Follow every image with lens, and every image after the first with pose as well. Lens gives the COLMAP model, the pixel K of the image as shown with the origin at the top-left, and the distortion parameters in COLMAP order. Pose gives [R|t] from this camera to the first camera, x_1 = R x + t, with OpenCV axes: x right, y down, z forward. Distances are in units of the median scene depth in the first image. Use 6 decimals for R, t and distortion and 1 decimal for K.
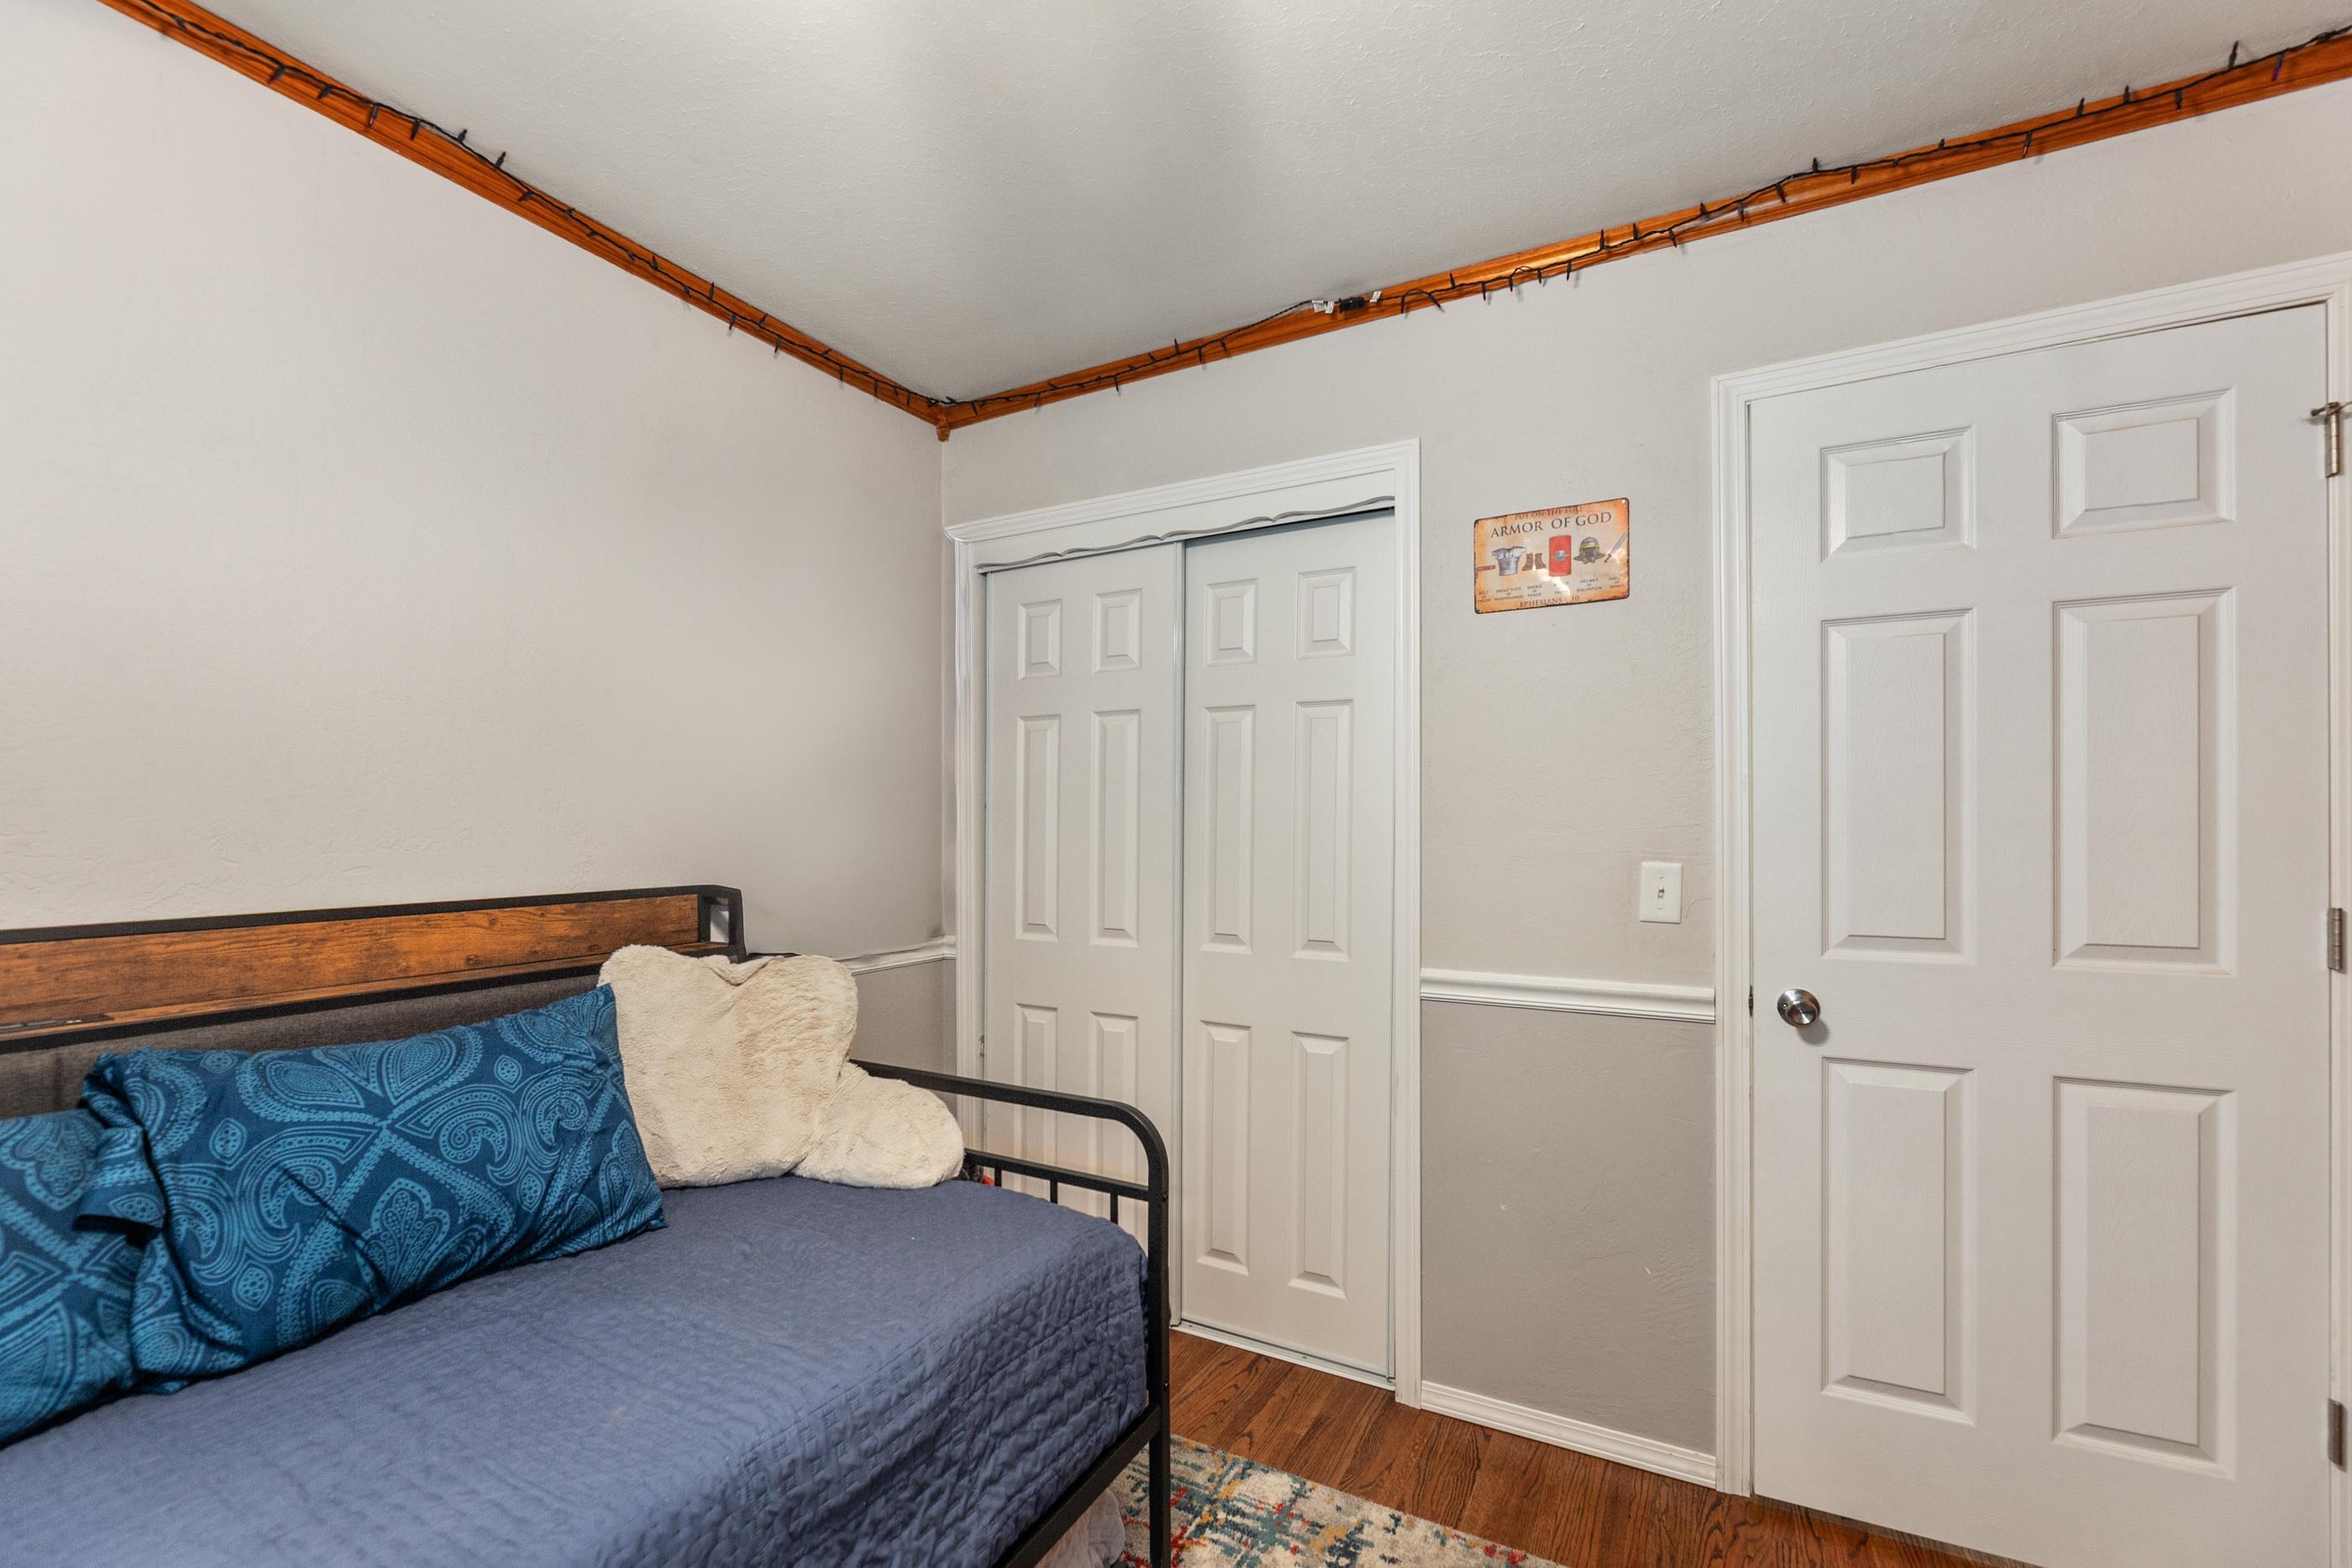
lens RADIAL K [[988.1, 0, 1158.5], [0, 988.1, 833.3], [0, 0, 1]] dist [-0.002597, -0.000553]
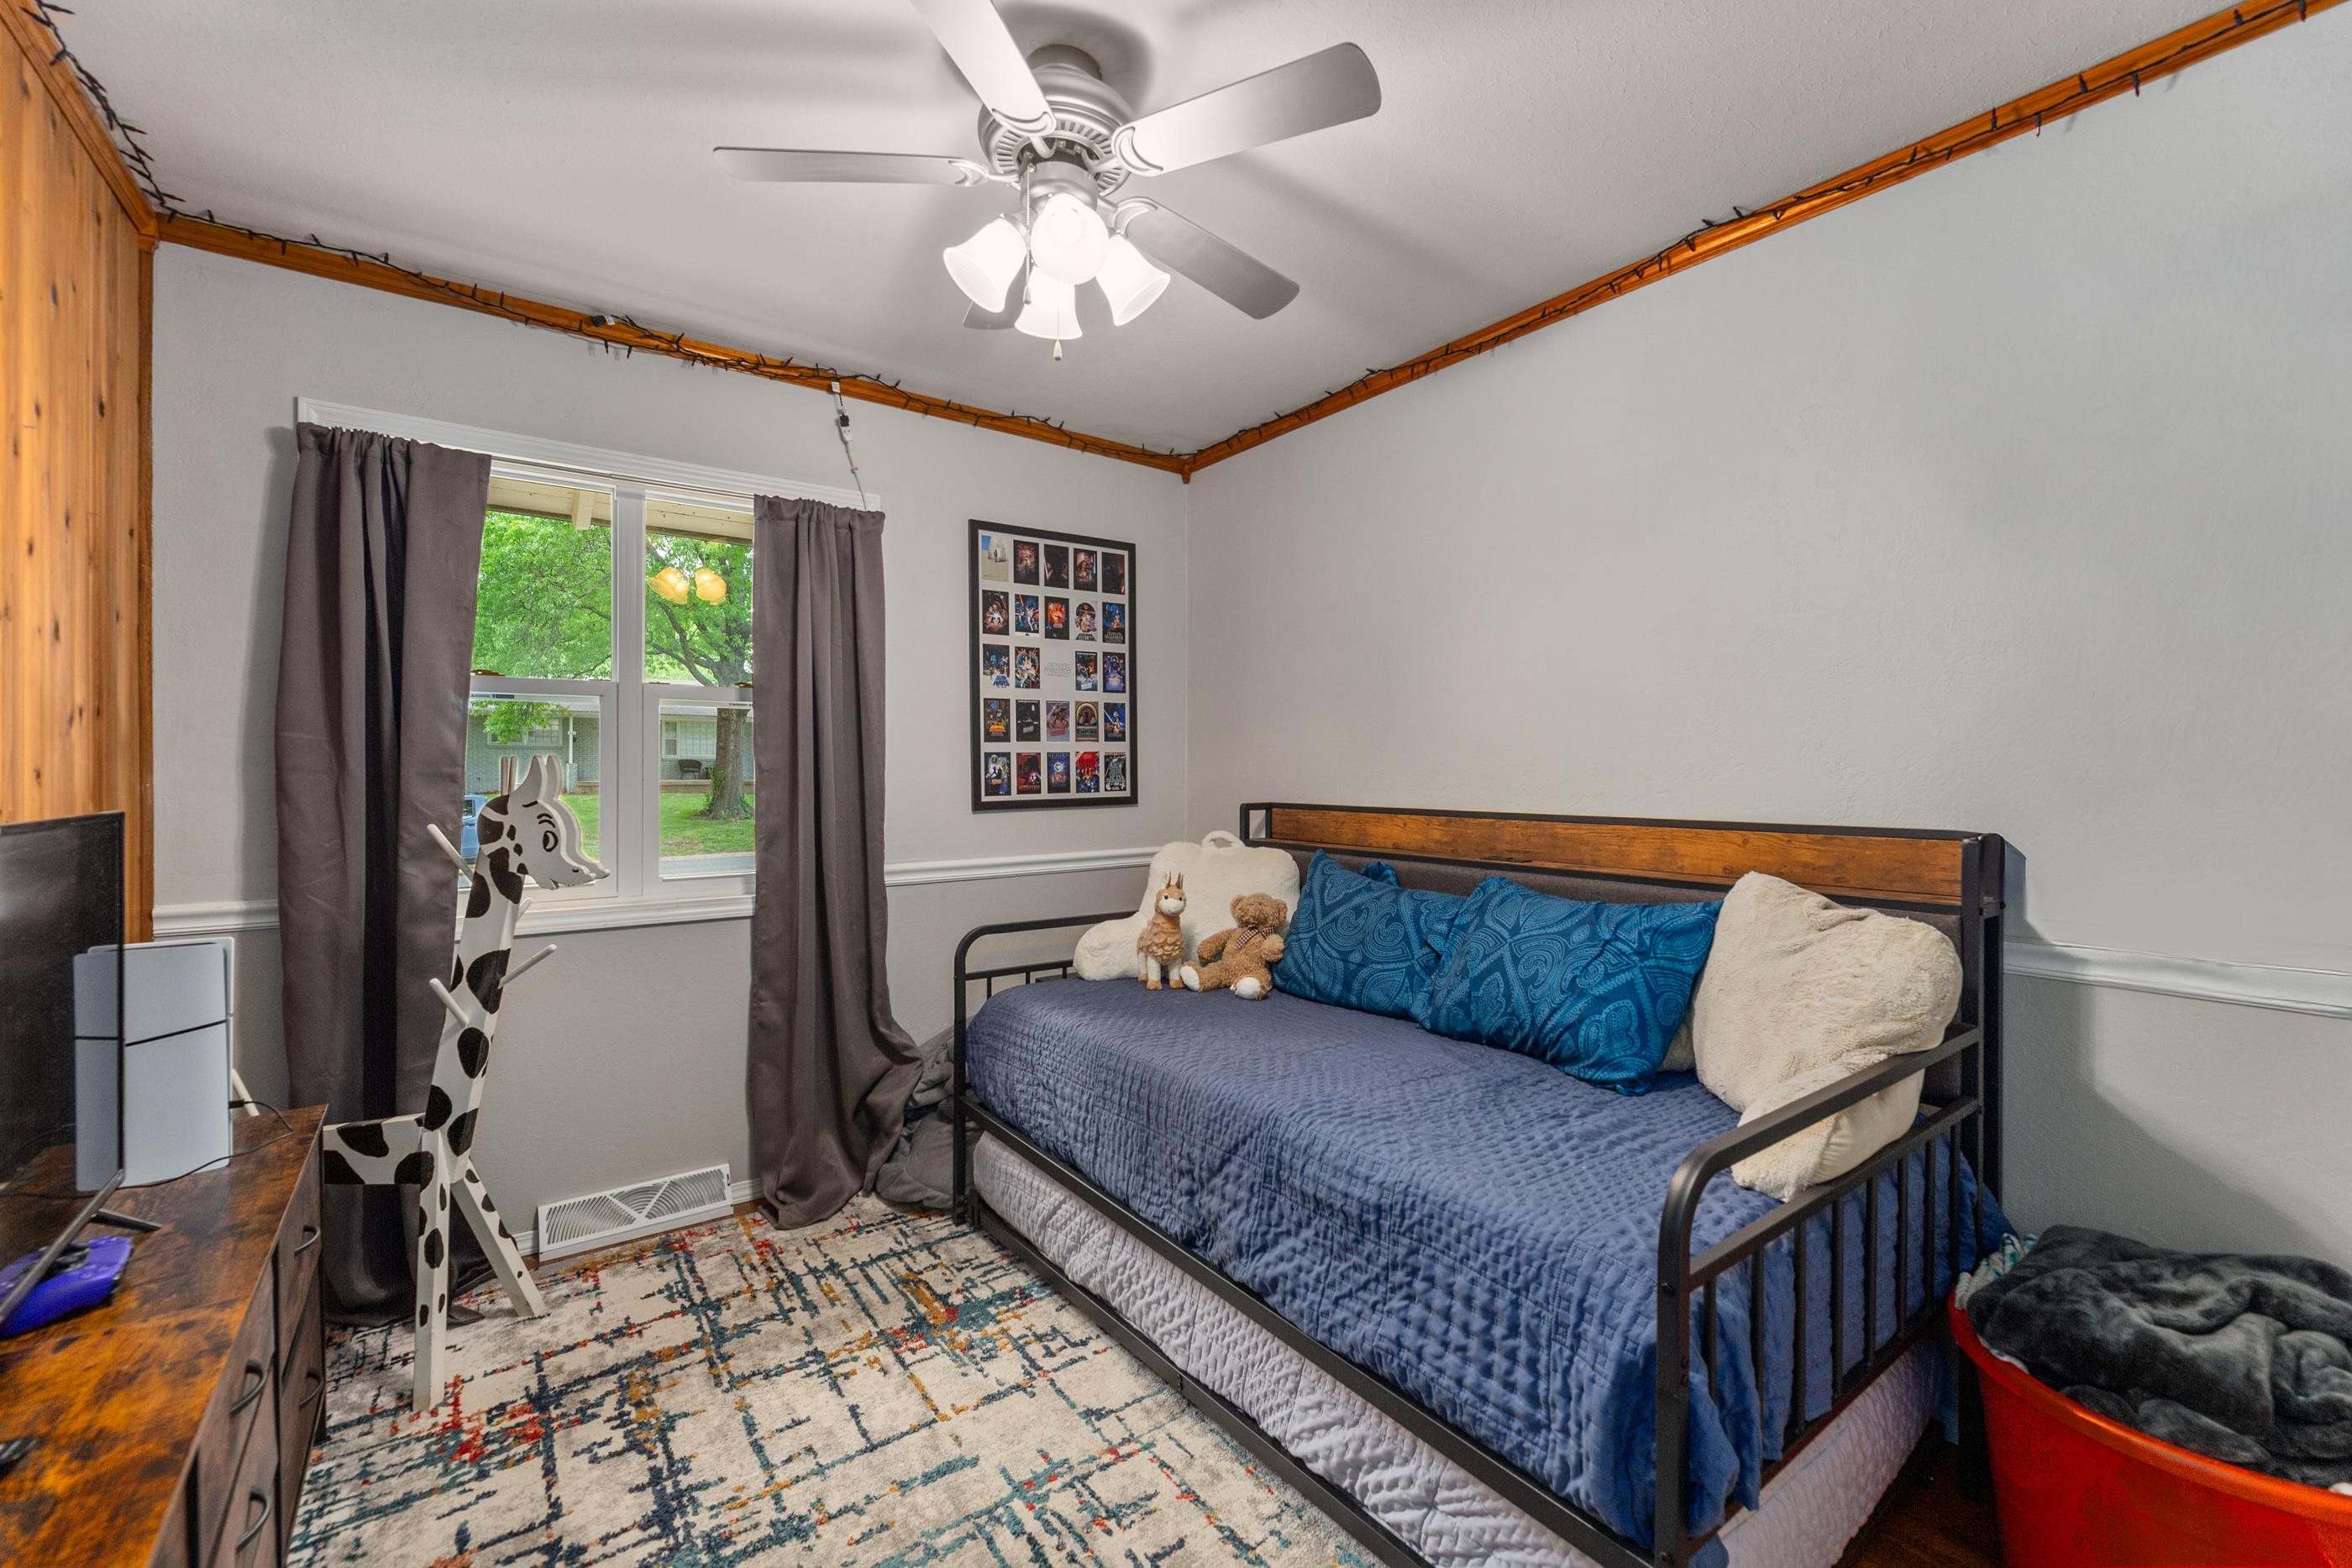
lens RADIAL K [[988.1, 0, 1185.1], [0, 988.1, 765.4], [0, 0, 1]] dist [-0.002597, -0.000553]
pose [[-0.414428, 0.005243, -0.910067, 0.869942], [-0.003435, 0.999967, 0.007325, -0.012395], [0.910076, 0.006162, -0.414396, 1.072124]]
